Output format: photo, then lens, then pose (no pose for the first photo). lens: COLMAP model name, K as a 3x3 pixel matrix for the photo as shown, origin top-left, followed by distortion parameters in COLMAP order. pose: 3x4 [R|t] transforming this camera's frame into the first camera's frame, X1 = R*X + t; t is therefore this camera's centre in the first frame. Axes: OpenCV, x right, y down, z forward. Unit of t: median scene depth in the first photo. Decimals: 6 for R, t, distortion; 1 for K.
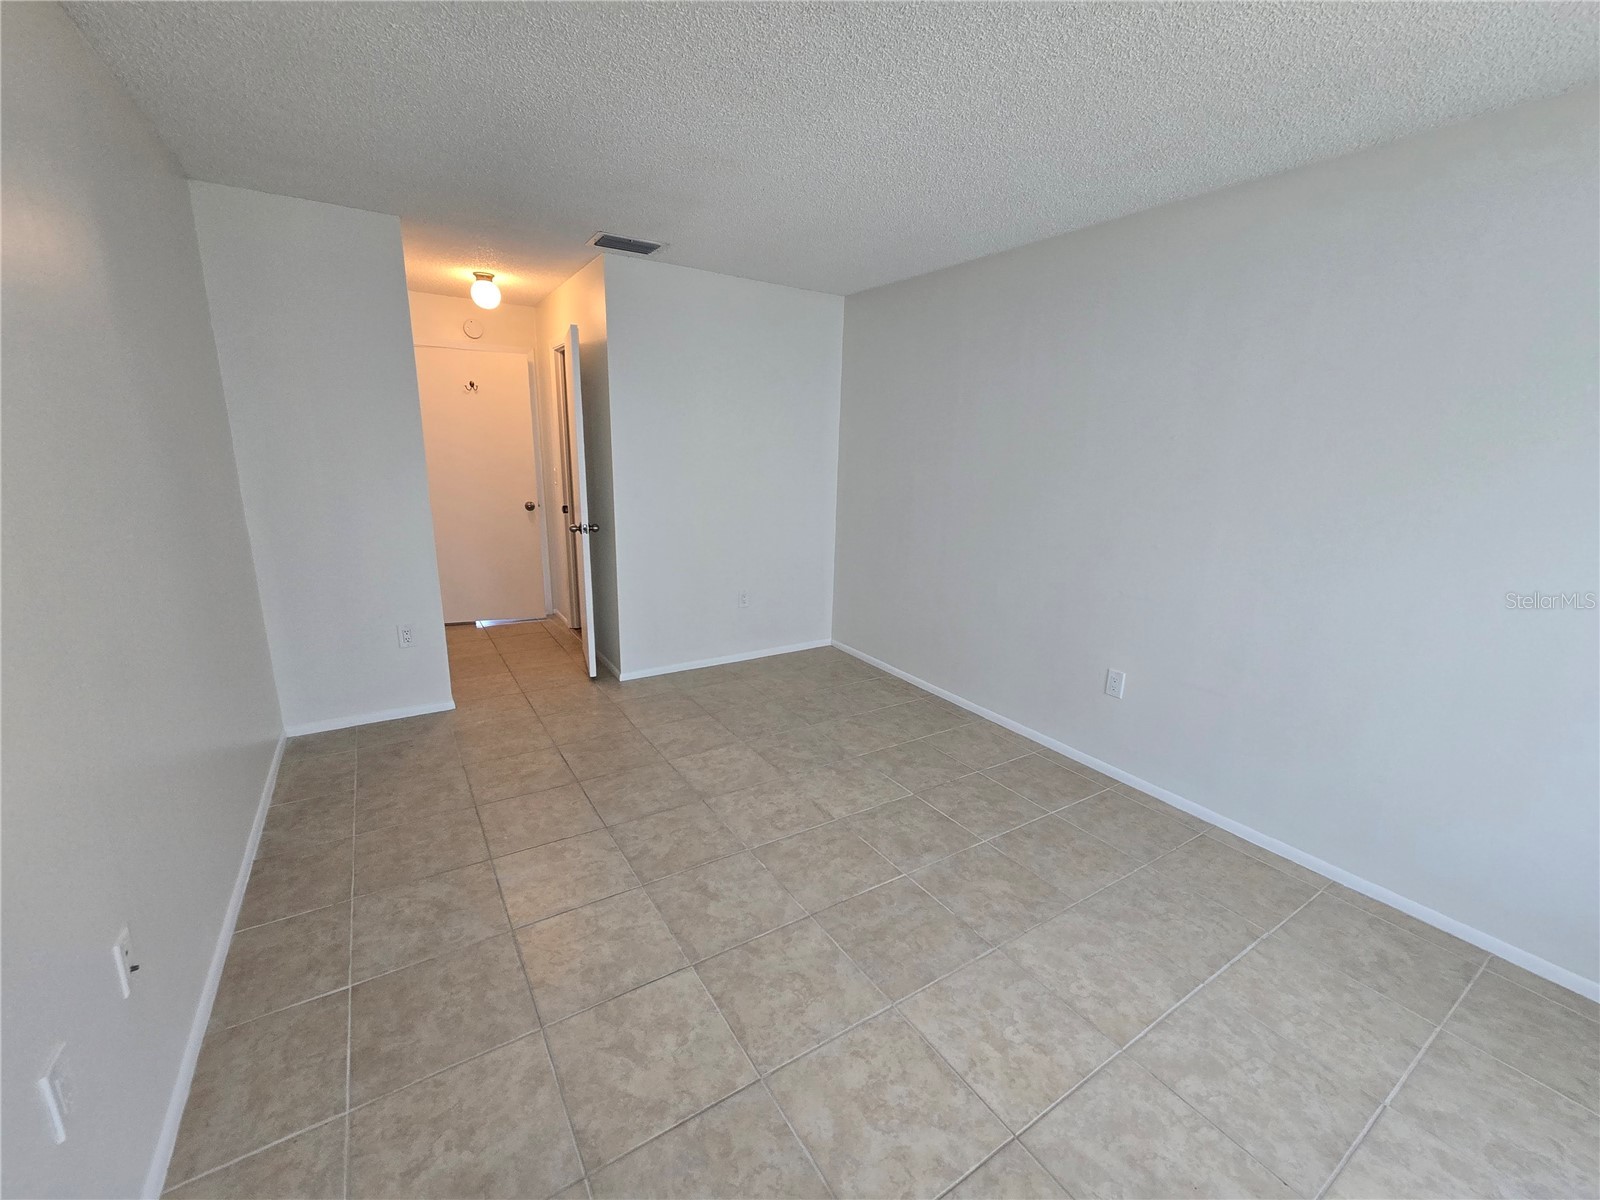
lens RADIAL K [[642.3, 0, 811.8], [0, 642.3, 605.7], [0, 0, 1]] dist [-0.001988, 0.000273]
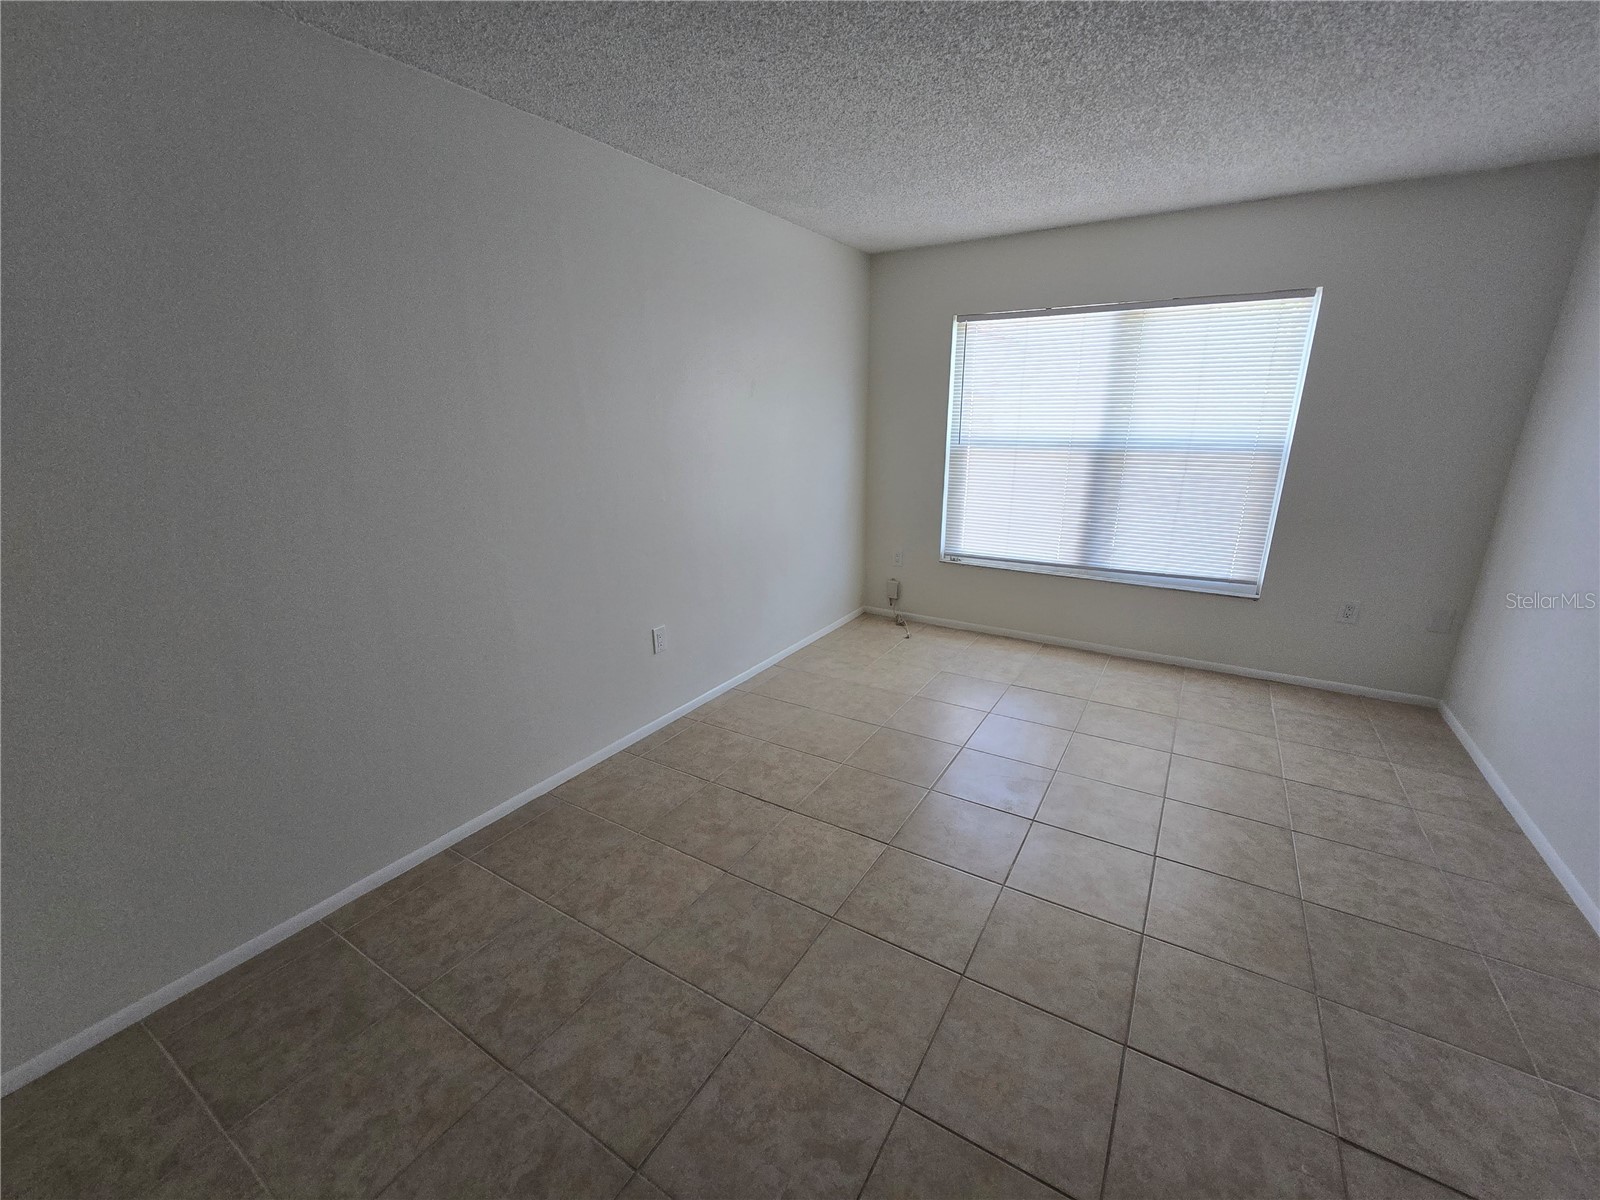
lens RADIAL K [[642.3, 0, 811.8], [0, 642.3, 605.7], [0, 0, 1]] dist [-0.001988, 0.000273]
pose [[-0.410188, -0.291714, 0.864088, -0.625903], [0.217571, 0.888807, 0.403342, -0.360255], [-0.885668, 0.353446, -0.301110, 1.342626]]
